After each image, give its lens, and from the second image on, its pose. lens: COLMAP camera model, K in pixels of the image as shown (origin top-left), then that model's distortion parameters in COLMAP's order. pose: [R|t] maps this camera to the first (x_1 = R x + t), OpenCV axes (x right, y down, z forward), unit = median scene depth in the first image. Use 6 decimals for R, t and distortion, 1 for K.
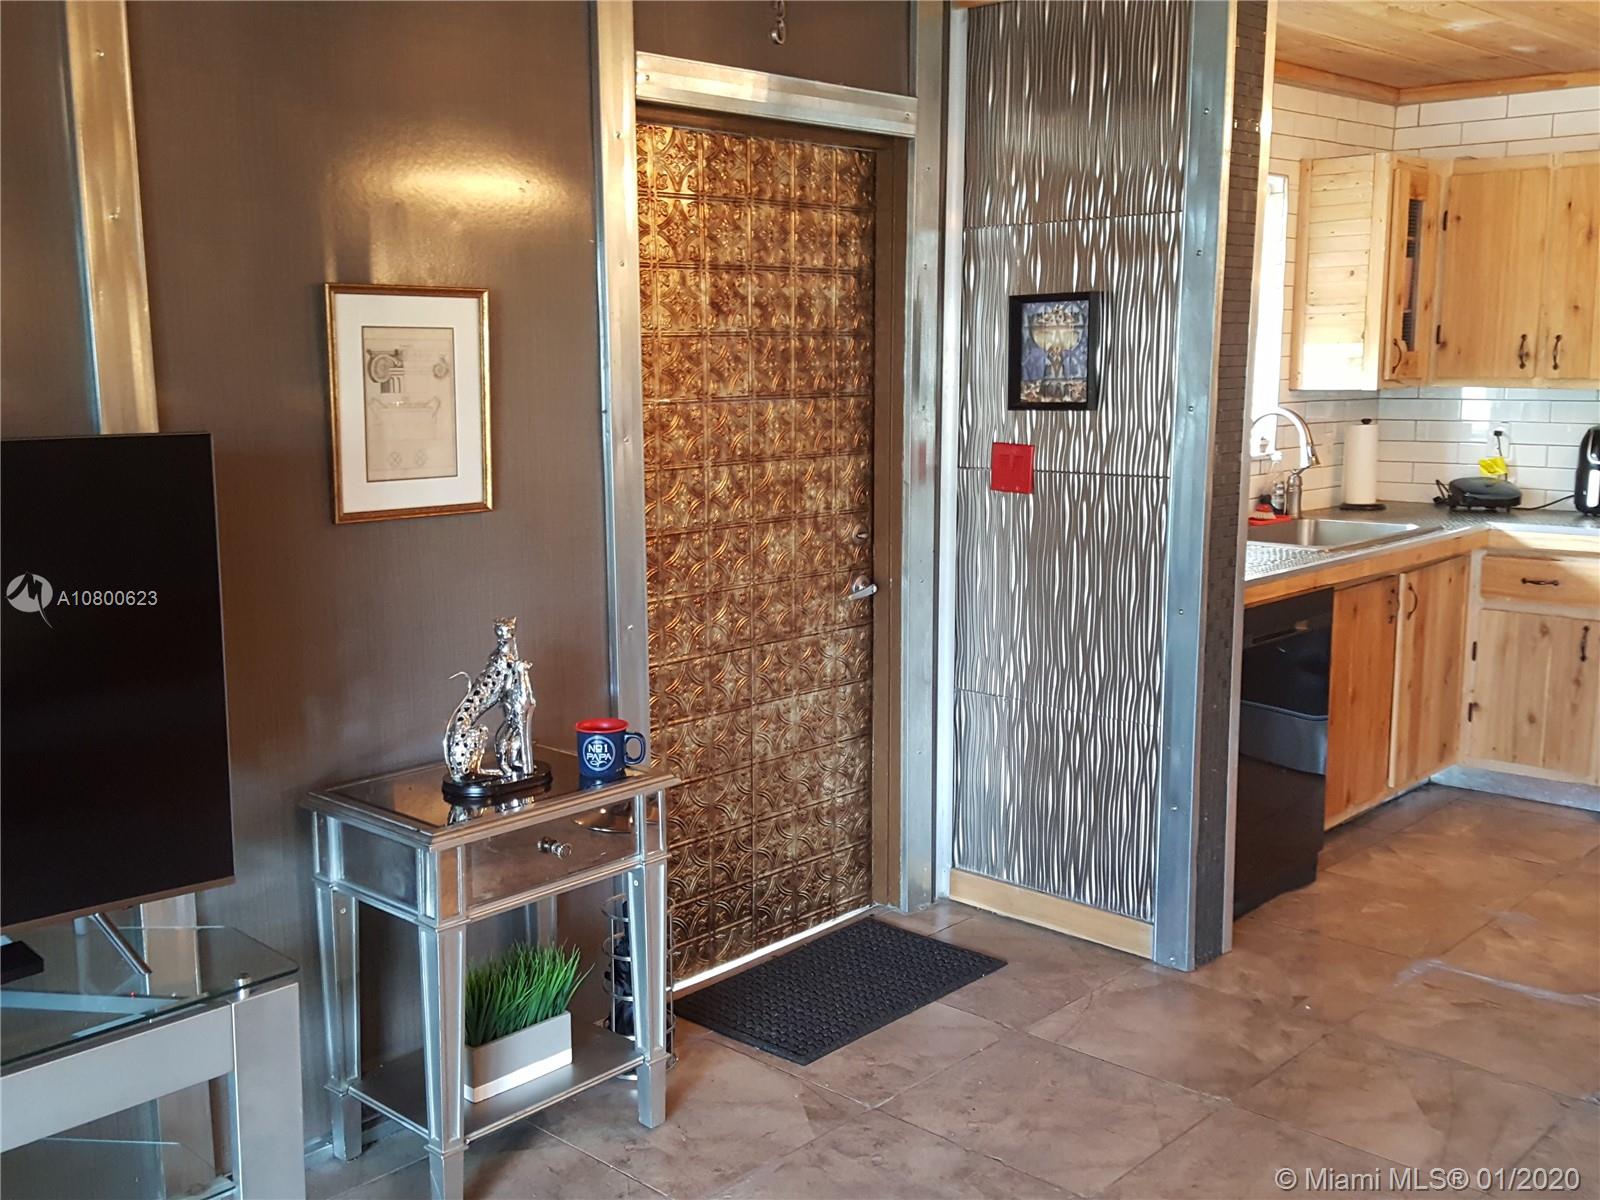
lens RADIAL K [[1575.4, 0, 799.3], [0, 1575.4, 607.0], [0, 0, 1]] dist [0.177516, -0.323297]
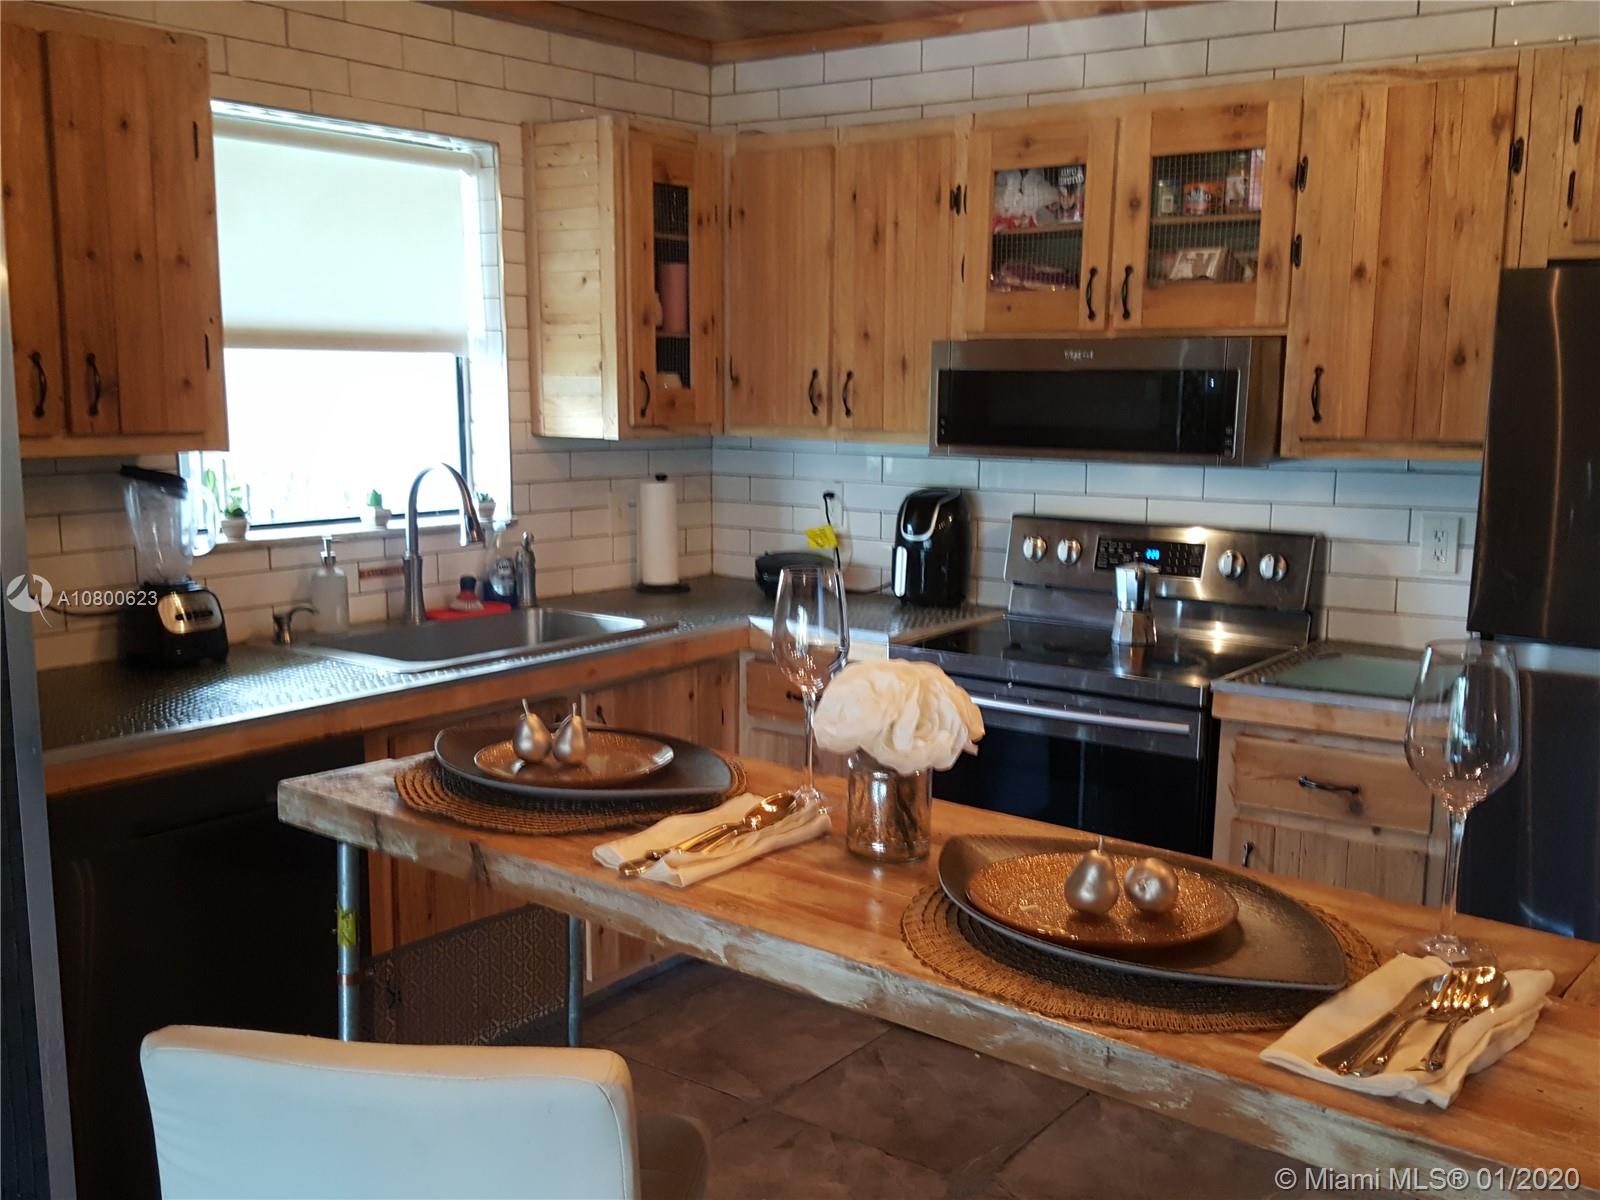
lens RADIAL K [[1569.0, 0, 812.1], [0, 1569.0, 653.8], [0, 0, 1]] dist [0.182952, -0.349794]
pose [[0.993160, -0.003432, 0.116714, 0.394640], [0.001303, 0.999831, 0.018318, -0.052086], [-0.116757, -0.018041, 0.992997, 0.276022]]
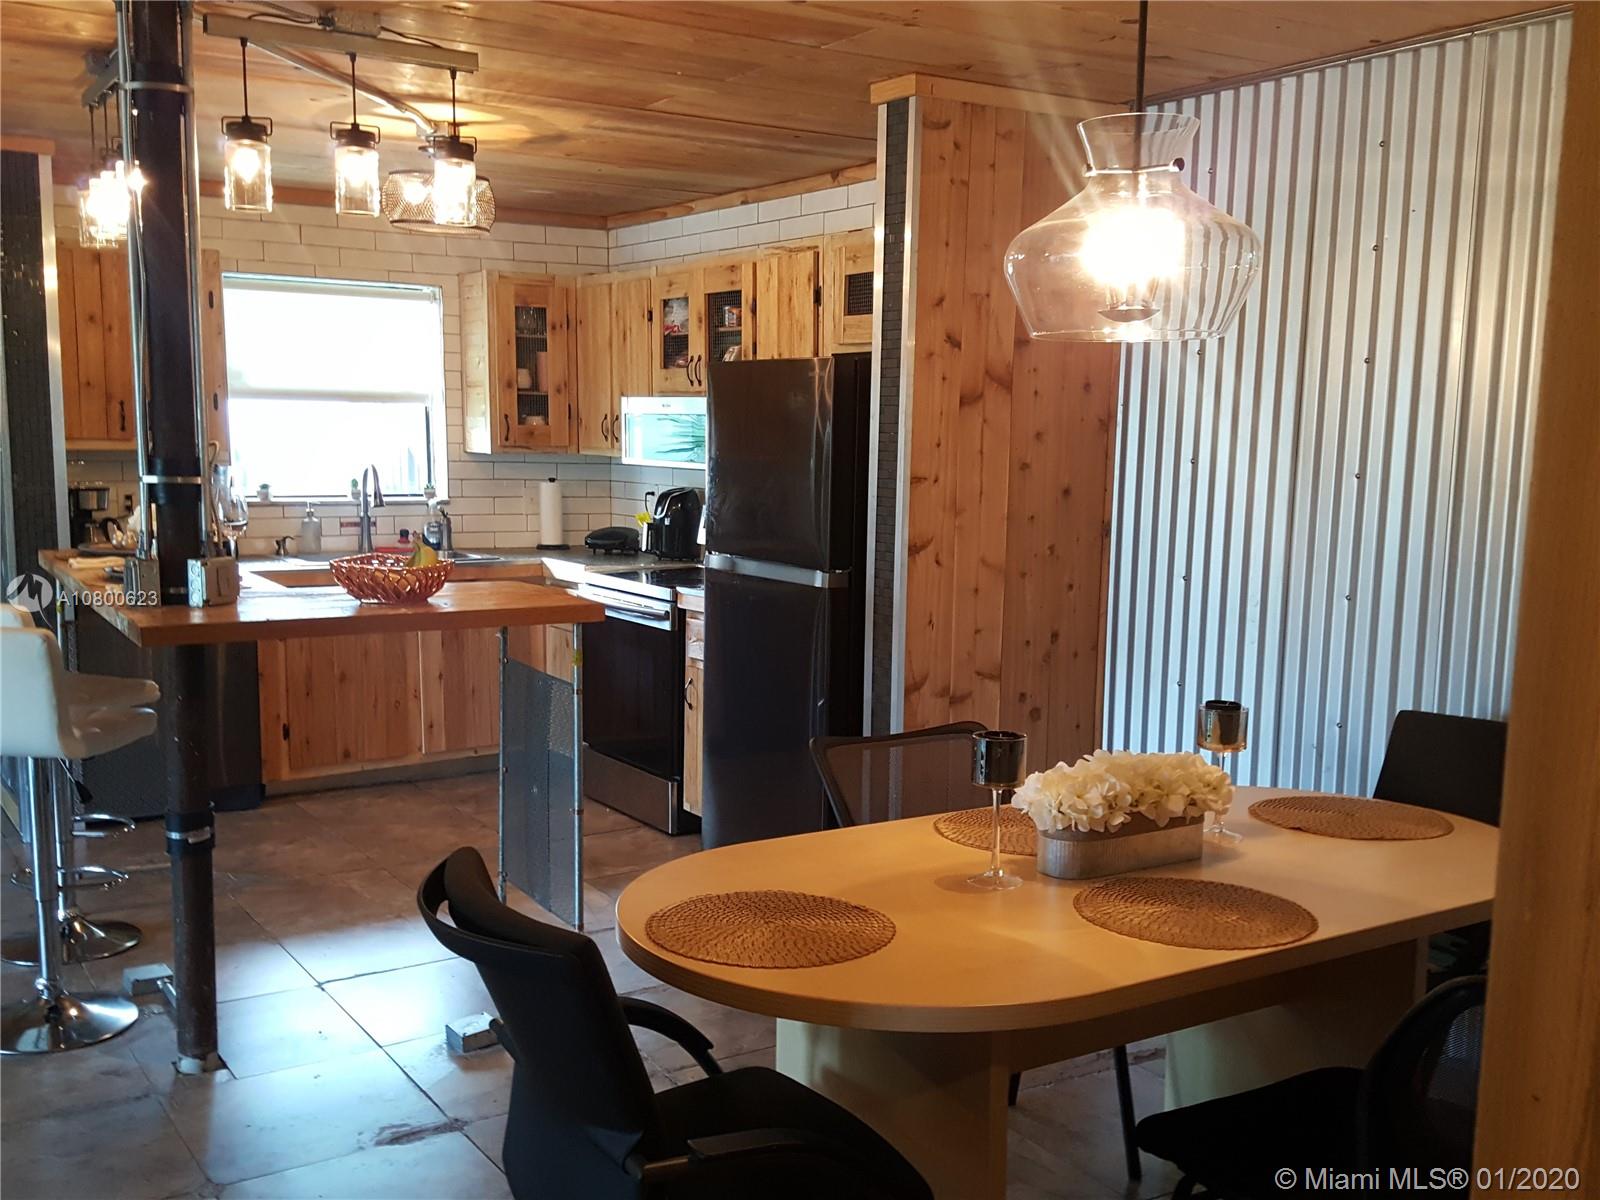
lens RADIAL K [[1558.6, 0, 778.2], [0, 1558.6, 648.2], [0, 0, 1]] dist [0.186553, -0.333474]
pose [[0.970074, 0.055347, -0.236416, 0.970442], [-0.059233, 0.998200, -0.009360, 0.021503], [0.235472, 0.023083, 0.971607, -0.187615]]
